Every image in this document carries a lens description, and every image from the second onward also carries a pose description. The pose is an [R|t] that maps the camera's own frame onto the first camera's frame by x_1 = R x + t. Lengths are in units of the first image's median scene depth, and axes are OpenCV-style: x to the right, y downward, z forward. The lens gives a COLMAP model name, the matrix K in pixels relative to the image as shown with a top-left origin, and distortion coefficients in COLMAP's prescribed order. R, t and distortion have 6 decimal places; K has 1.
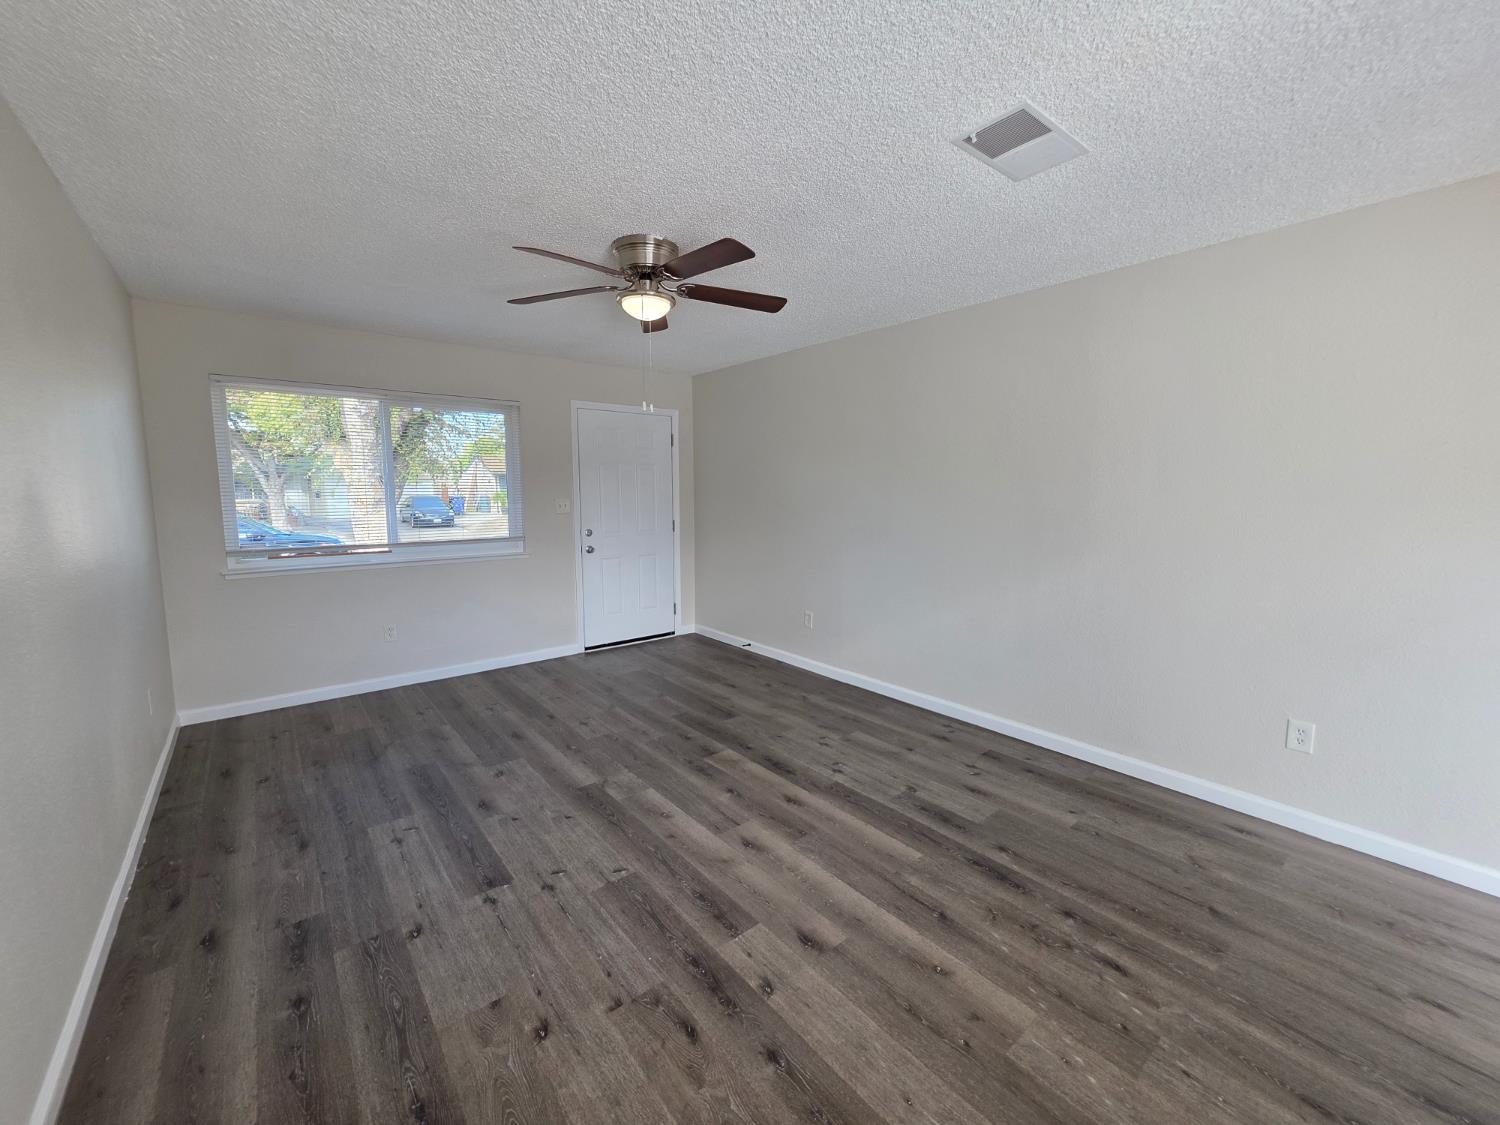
lens RADIAL K [[599.8, 0, 751.0], [0, 599.8, 553.6], [0, 0, 1]] dist [-0.001676, -0.000110]
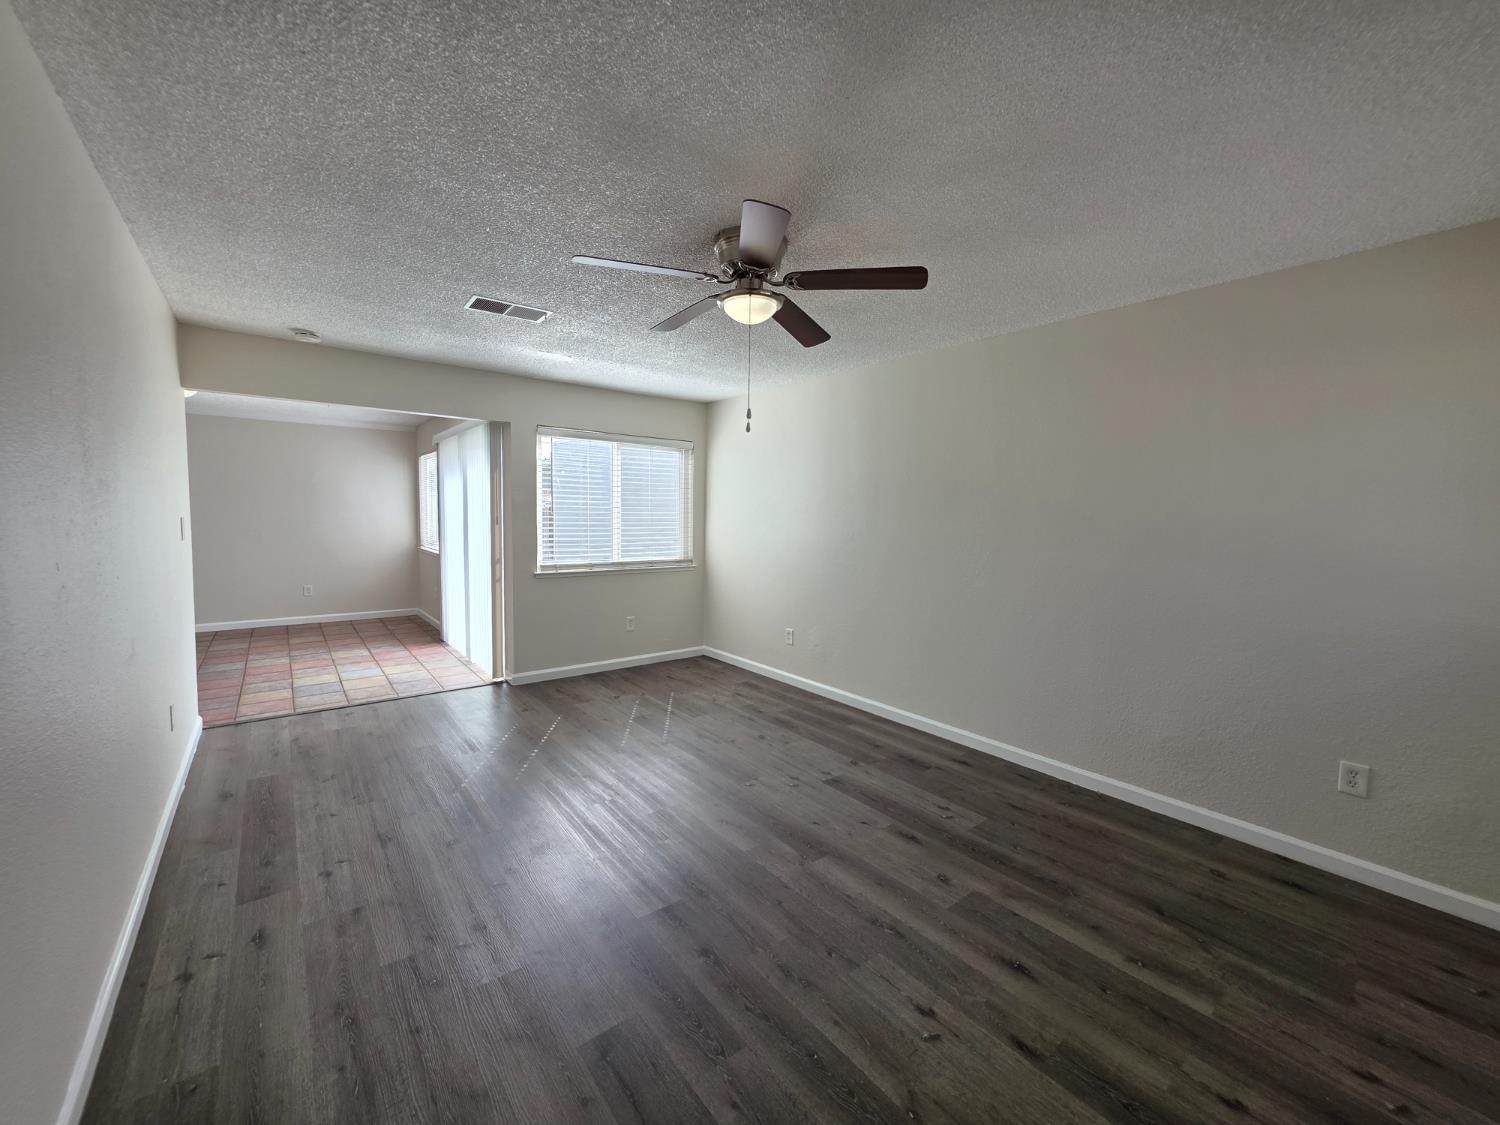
lens RADIAL K [[599.8, 0, 751.0], [0, 599.8, 563.6], [0, 0, 1]] dist [-0.001676, -0.000110]
pose [[-0.999738, -0.017944, 0.014187, -0.174678], [-0.014889, 0.981298, 0.191920, -0.185873], [-0.017366, 0.191658, -0.981308, 1.722239]]
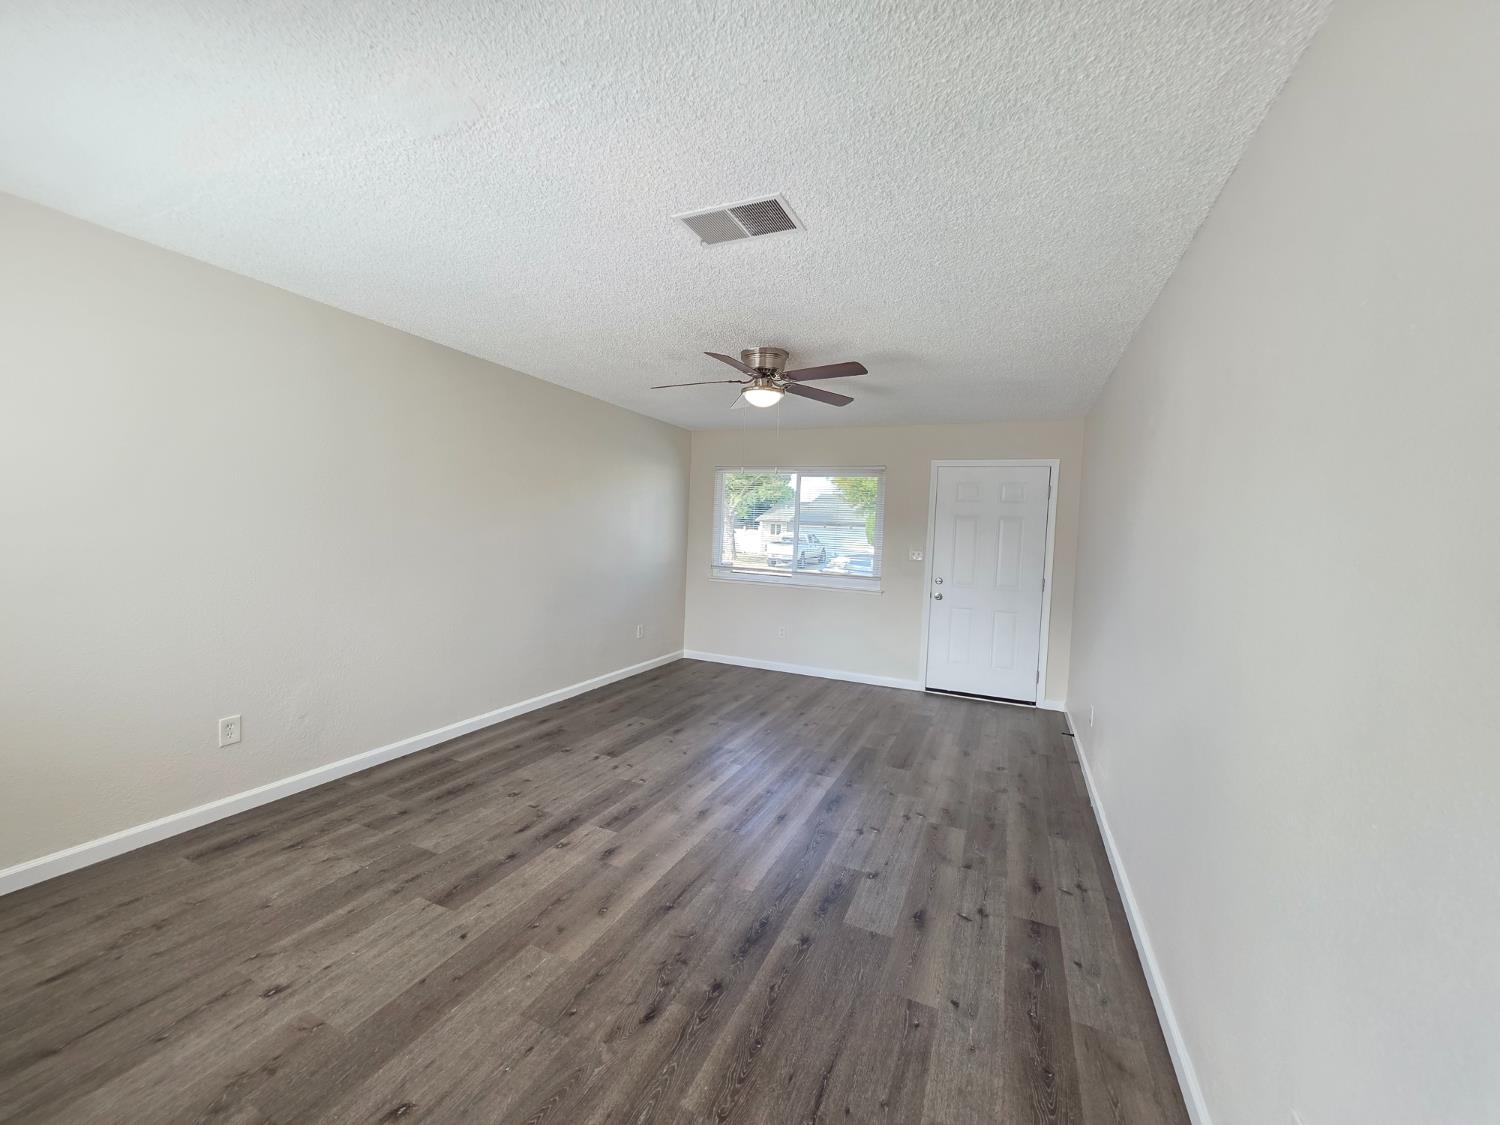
lens RADIAL K [[599.8, 0, 749.0], [0, 599.8, 556.3], [0, 0, 1]] dist [-0.001676, -0.000110]
pose [[0.452421, 0.058368, -0.889892, 0.909770], [-0.141348, 0.989936, -0.006932, -0.039098], [0.880532, 0.128921, 0.456118, 0.363566]]
